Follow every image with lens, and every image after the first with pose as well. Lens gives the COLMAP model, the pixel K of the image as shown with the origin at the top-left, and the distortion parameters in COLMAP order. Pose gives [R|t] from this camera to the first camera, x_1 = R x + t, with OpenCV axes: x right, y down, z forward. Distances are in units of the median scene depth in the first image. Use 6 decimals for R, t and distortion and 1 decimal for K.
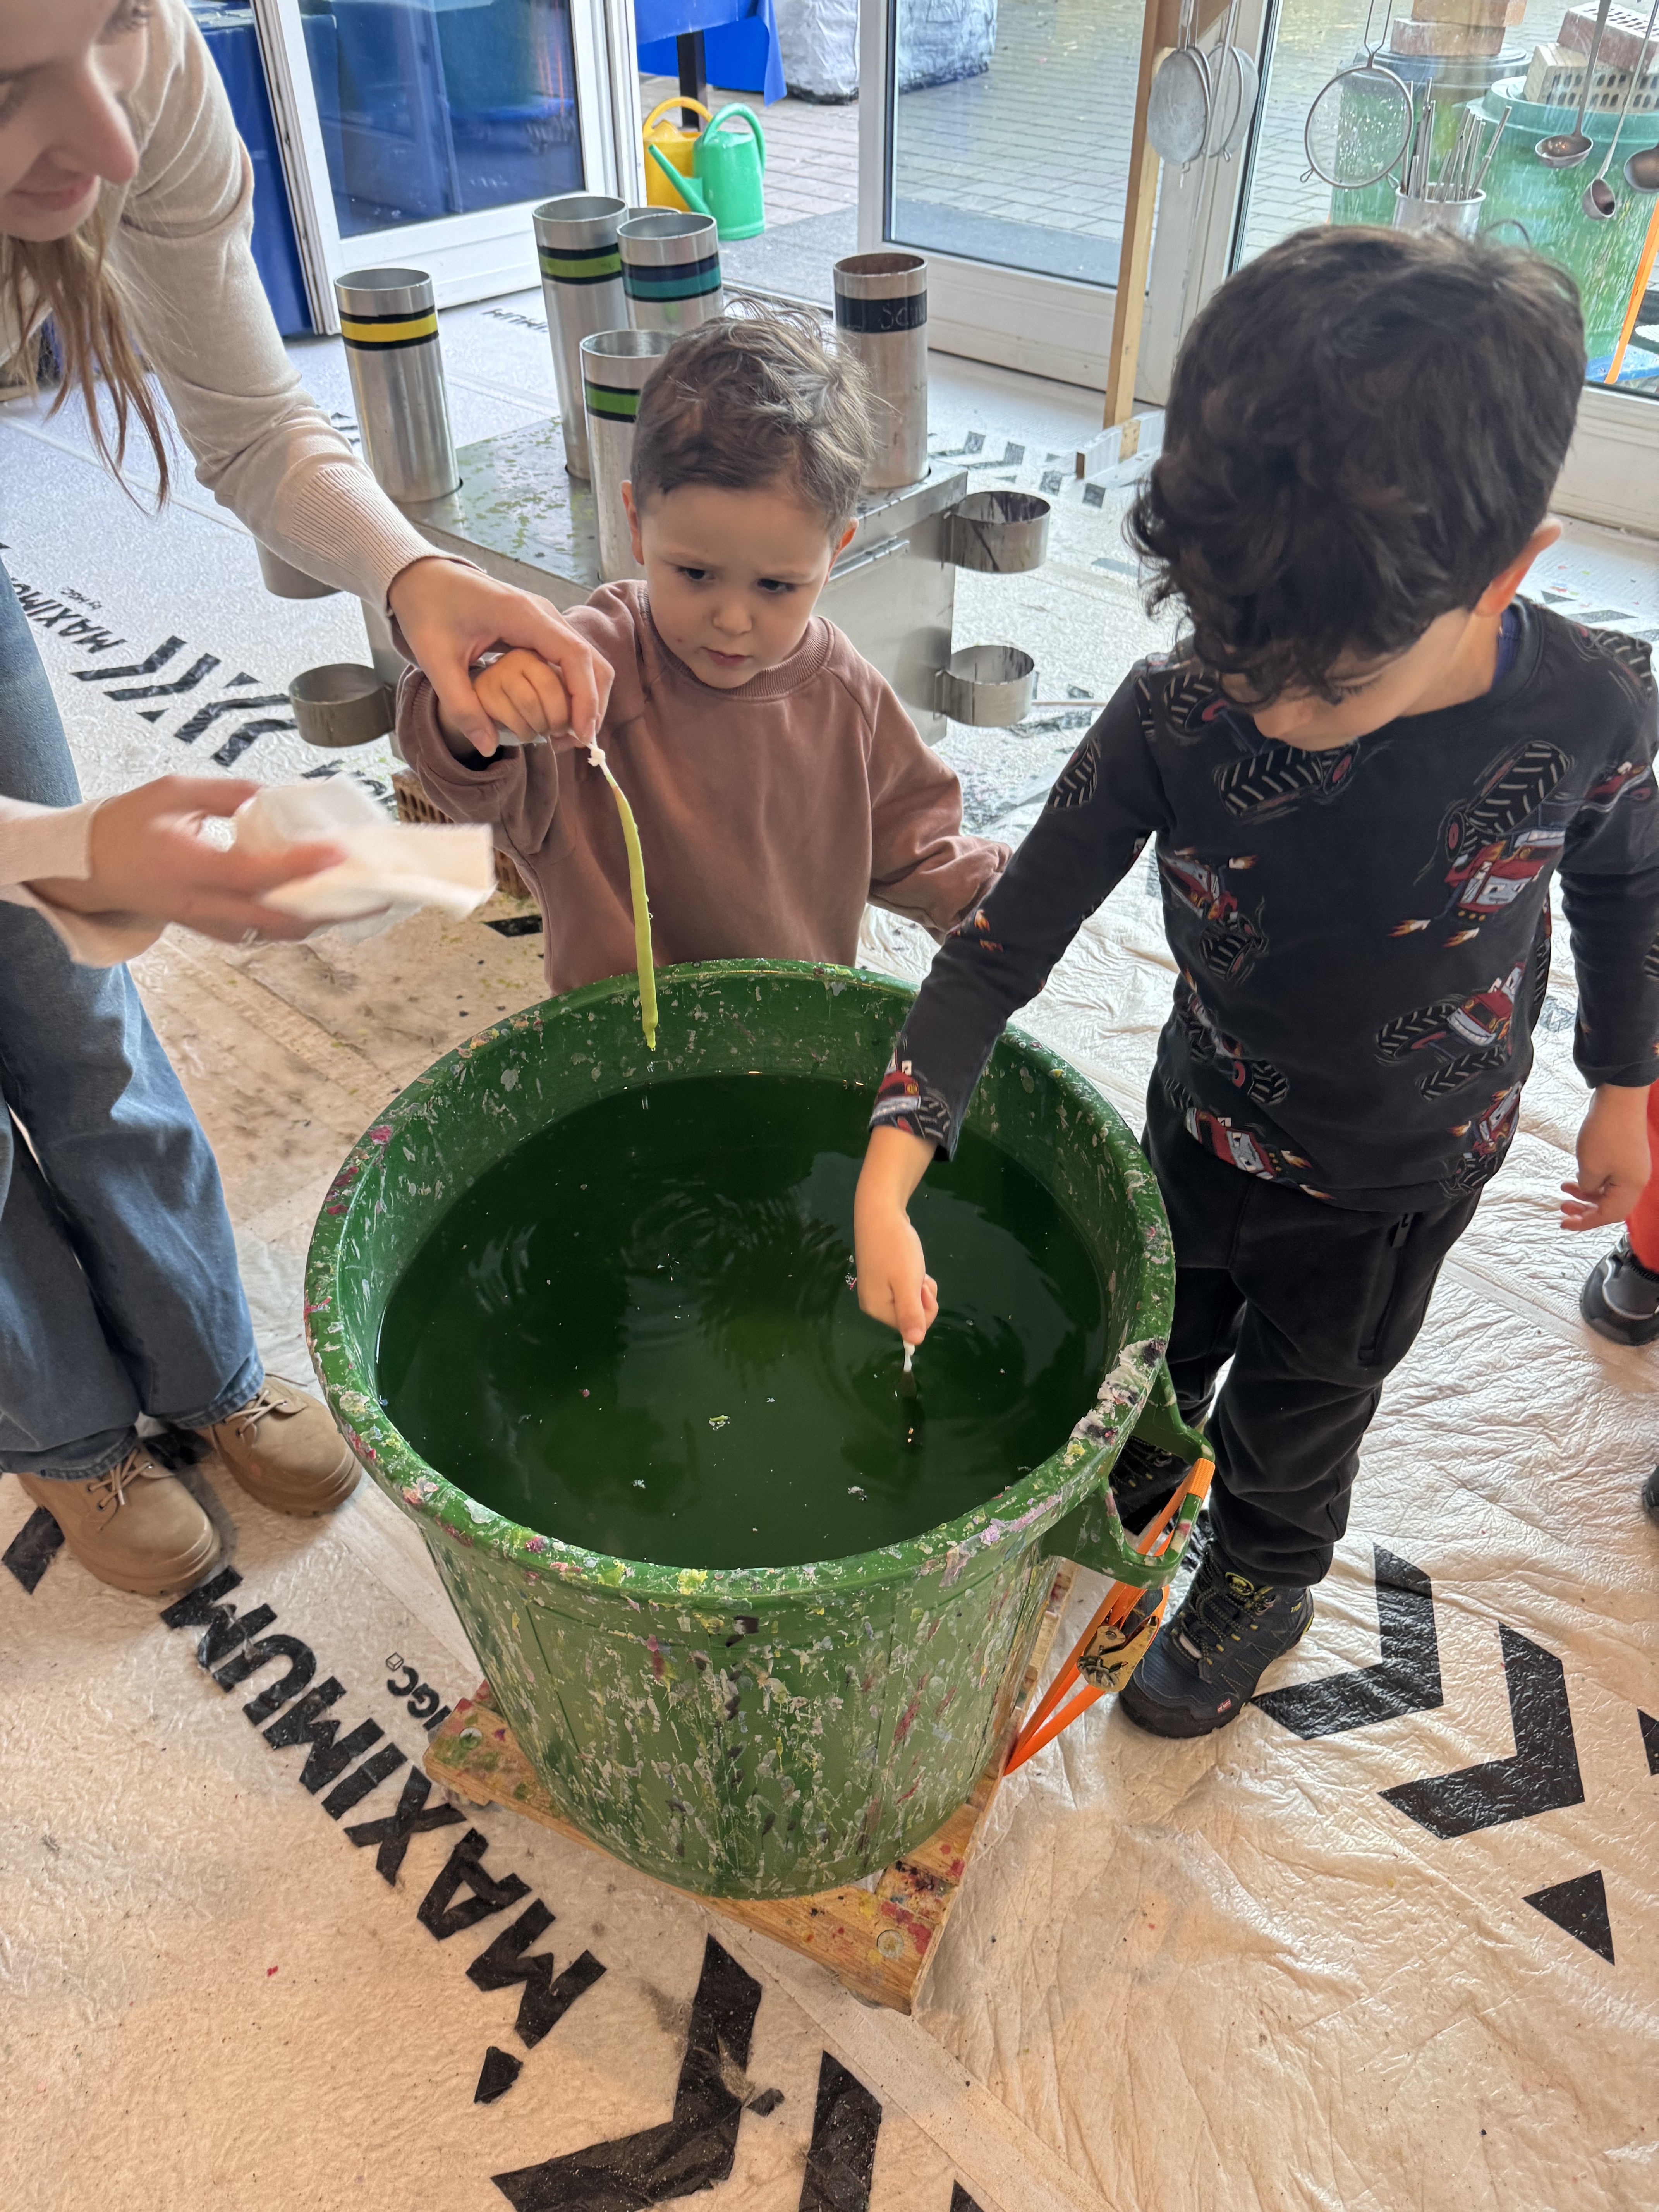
lens RADIAL K [[1673.3, 0, 828.6], [0, 1673.3, 1144.0], [0, 0, 1]] dist [0.035353, -0.039041]
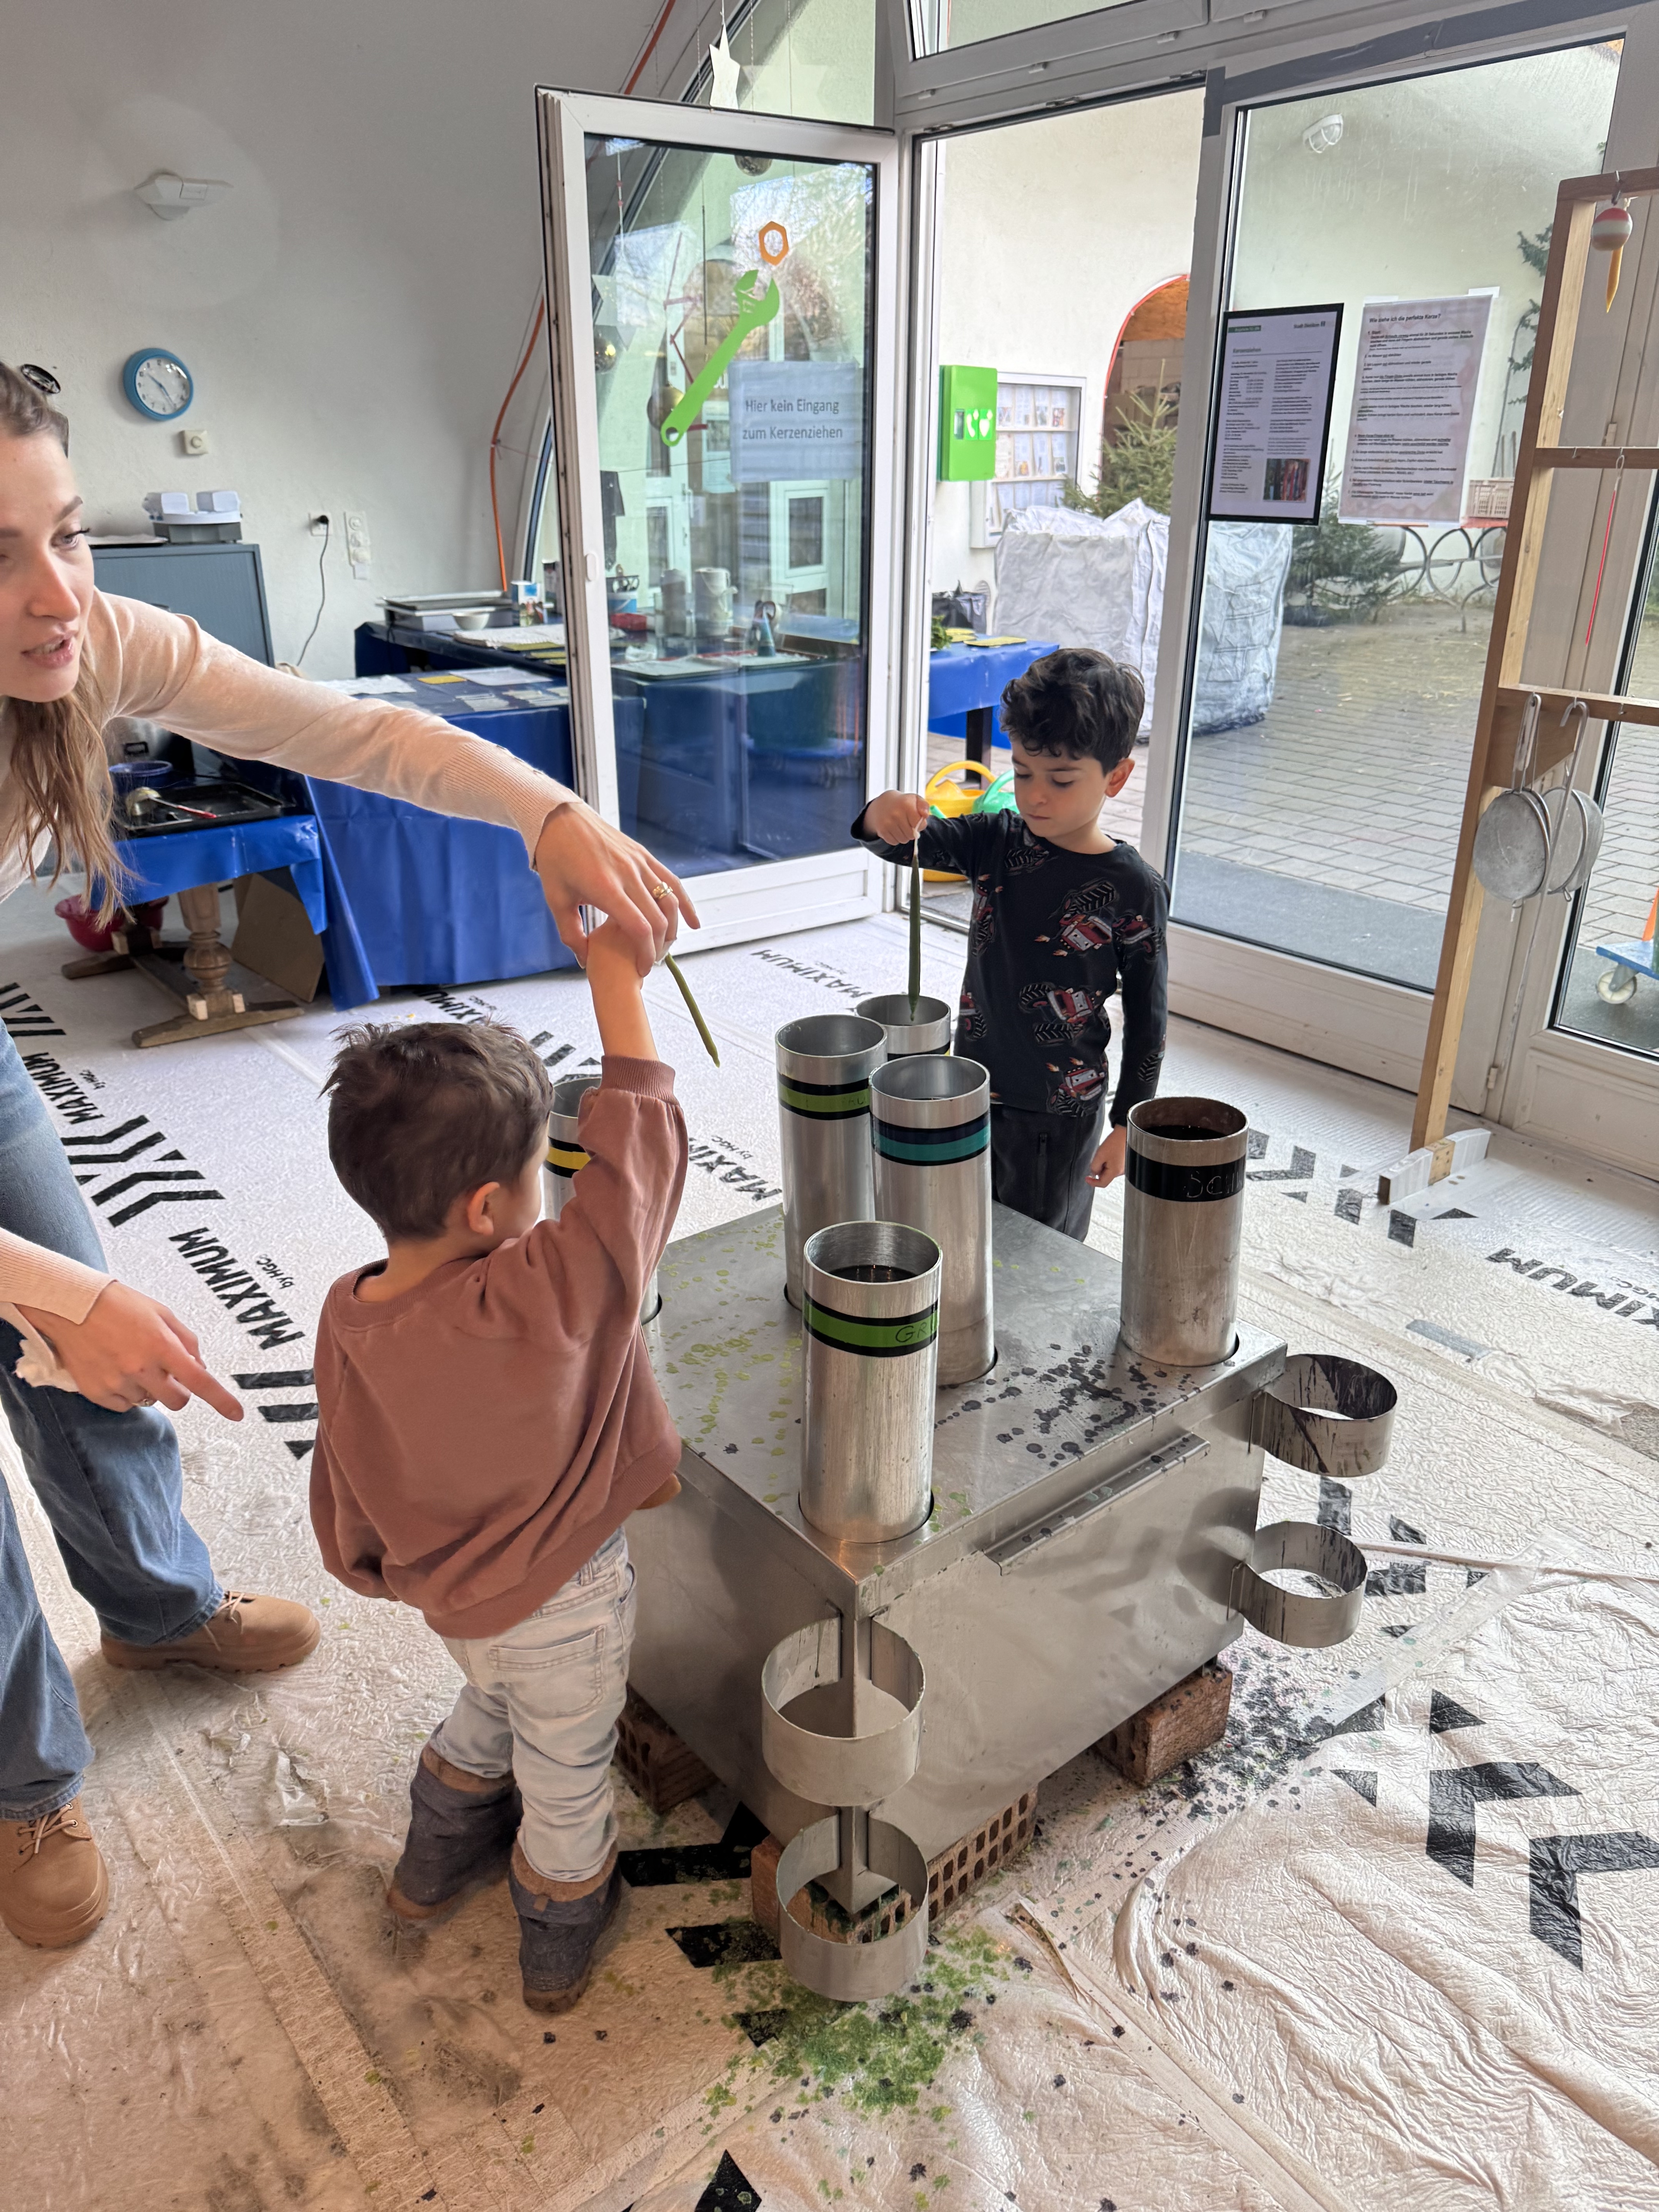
lens RADIAL K [[1669.2, 0, 818.7], [0, 1669.2, 1116.0], [0, 0, 1]] dist [0.175446, -0.254302]
pose [[0.986762, 0.068060, -0.147201, -0.014620], [-0.109565, 0.948978, -0.295698, -0.146386], [0.119565, 0.307912, 0.943872, 0.115278]]
